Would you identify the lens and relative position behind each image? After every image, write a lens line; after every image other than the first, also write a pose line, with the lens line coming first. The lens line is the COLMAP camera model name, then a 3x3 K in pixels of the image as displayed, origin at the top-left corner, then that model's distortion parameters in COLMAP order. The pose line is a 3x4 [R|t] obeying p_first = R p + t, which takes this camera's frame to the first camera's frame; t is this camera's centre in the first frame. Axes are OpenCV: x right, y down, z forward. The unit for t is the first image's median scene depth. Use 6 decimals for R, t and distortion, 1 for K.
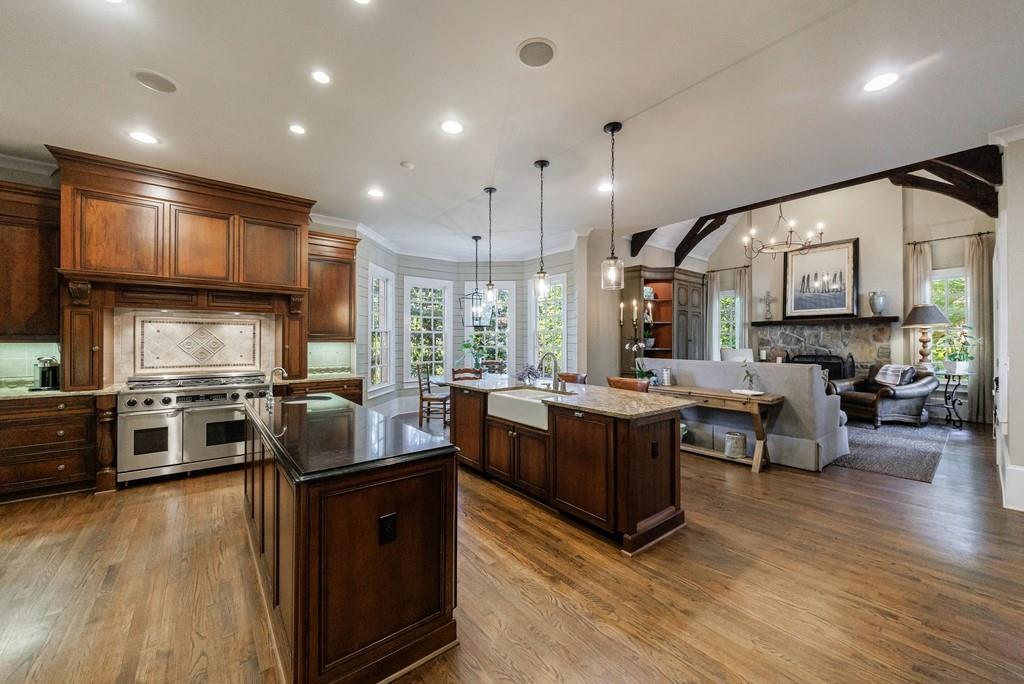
lens RADIAL K [[385.9, 0, 509.8], [0, 385.9, 338.3], [0, 0, 1]] dist [-0.006056, 0.000471]
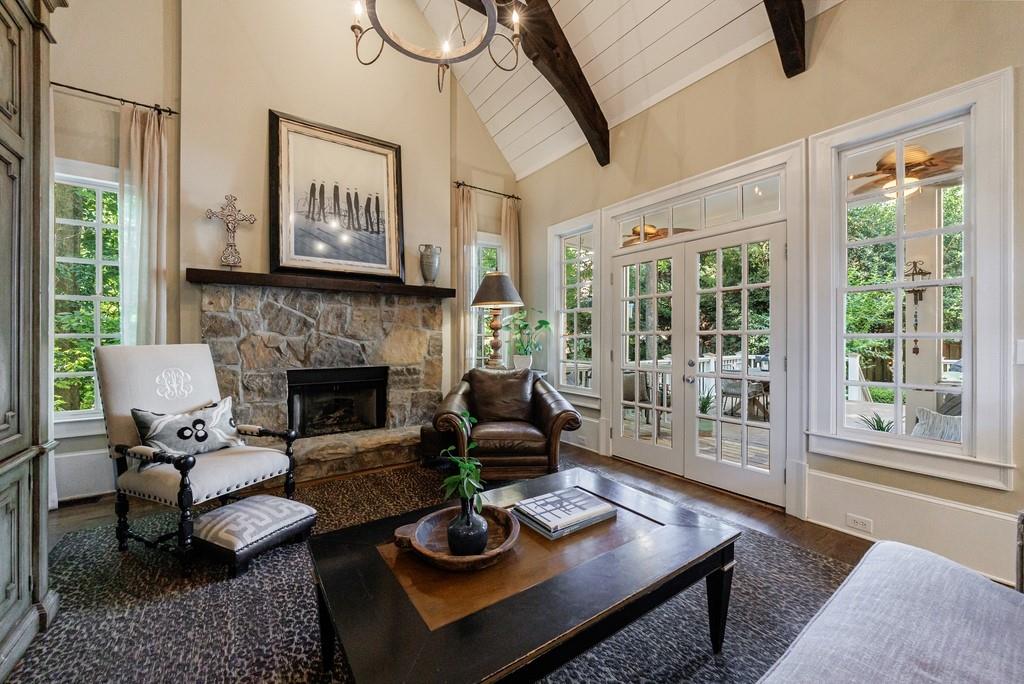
lens RADIAL K [[391.5, 0, 508.5], [0, 391.5, 338.7], [0, 0, 1]] dist [-0.000803, -0.002460]
pose [[0.070079, -0.000150, 0.997541, 0.530063], [-0.009308, 0.999956, 0.000804, 0.034131], [-0.997498, -0.009342, 0.070074, 1.235780]]
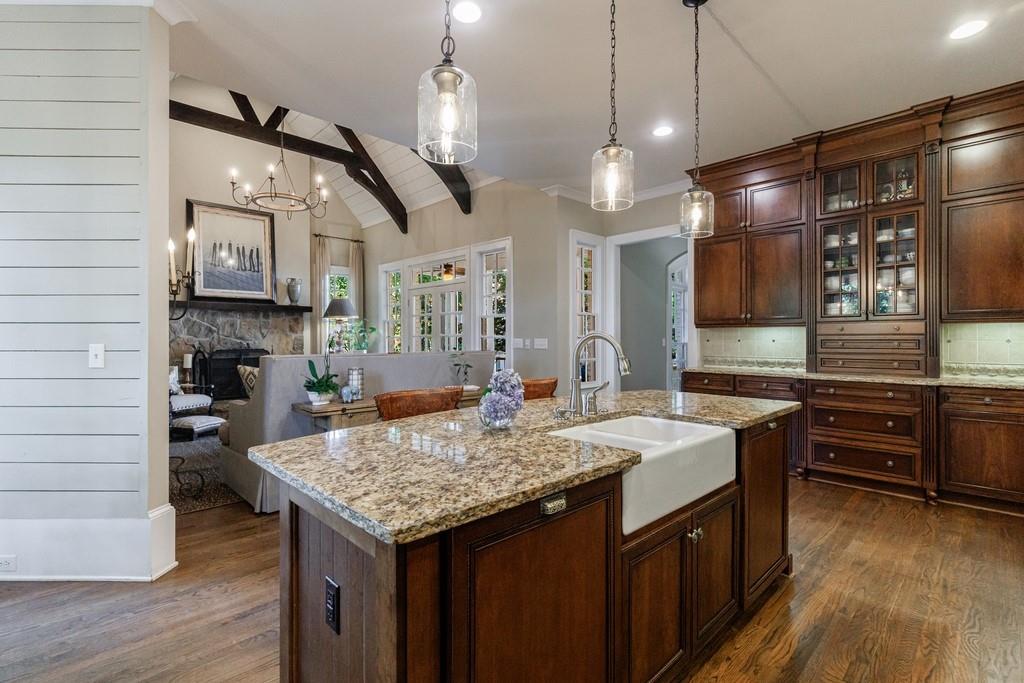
lens RADIAL K [[476.7, 0, 506.7], [0, 476.7, 337.2], [0, 0, 1]] dist [-0.000531, -0.001046]
pose [[-0.084351, 0.004600, 0.996425, -0.326718], [-0.006164, 0.999968, -0.005138, 0.032974], [-0.996417, -0.006575, -0.084320, 0.872995]]
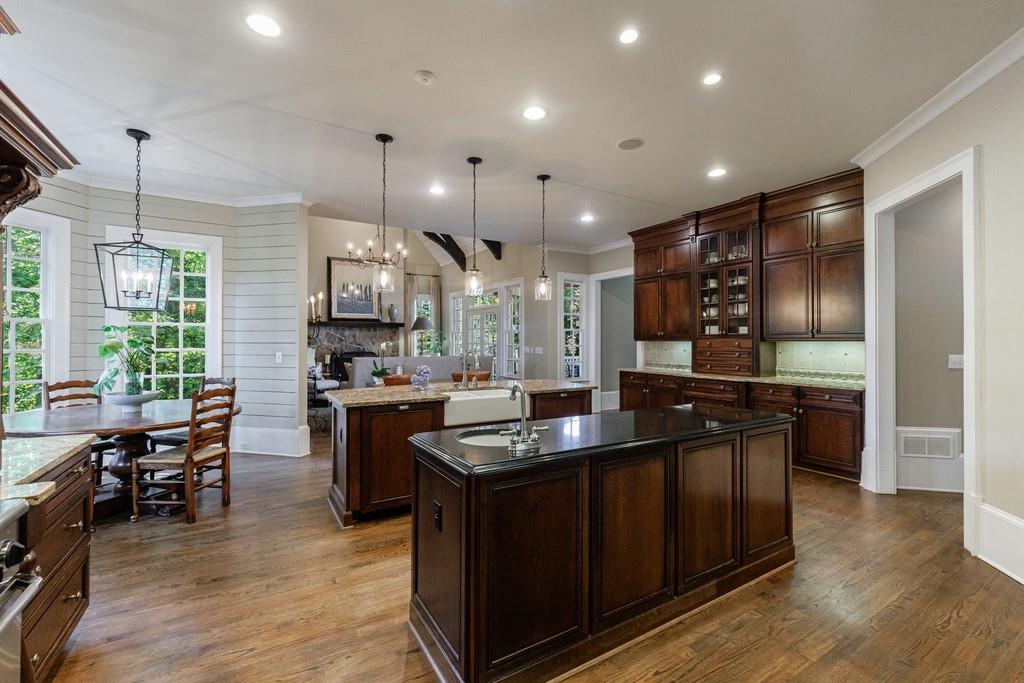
lens RADIAL K [[433.7, 0, 510.4], [0, 433.7, 341.5], [0, 0, 1]] dist [-0.000134, -0.001056]
pose [[0.131366, 0.000494, 0.991334, -0.753743], [-0.009572, 0.999954, 0.000770, 0.007901], [-0.991288, -0.009590, 0.131365, 0.571132]]
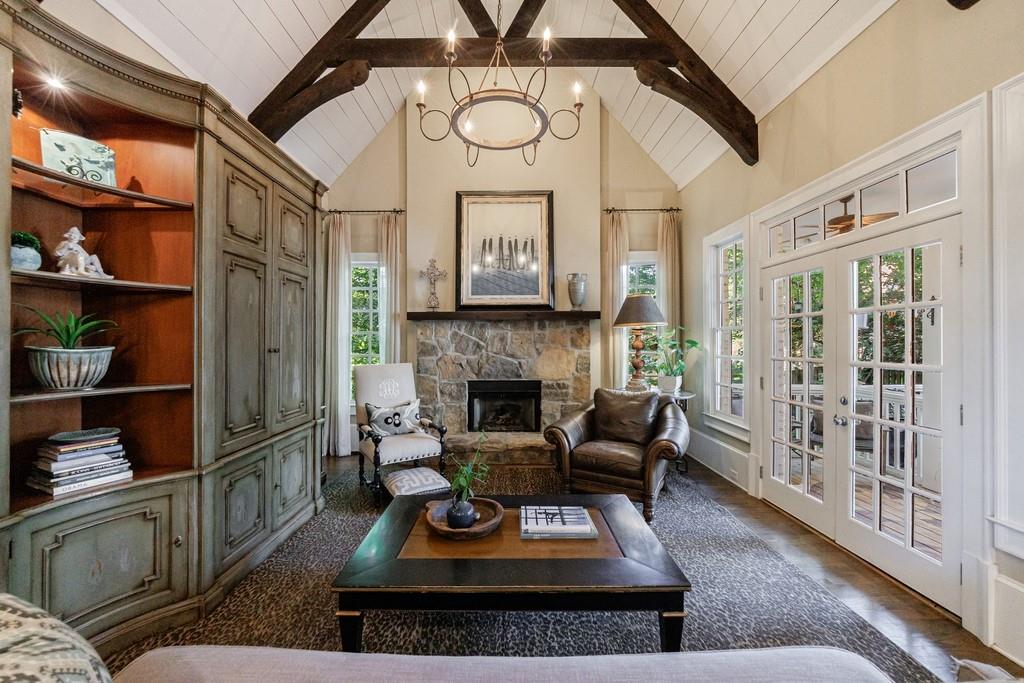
lens RADIAL K [[391.5, 0, 507.7], [0, 391.5, 340.3], [0, 0, 1]] dist [-0.000803, -0.002460]
pose [[0.625989, 0.001082, 0.779831, 0.521408], [-0.004043, 0.999990, 0.001857, -0.008507], [-0.779821, -0.004315, 0.625987, 0.989687]]
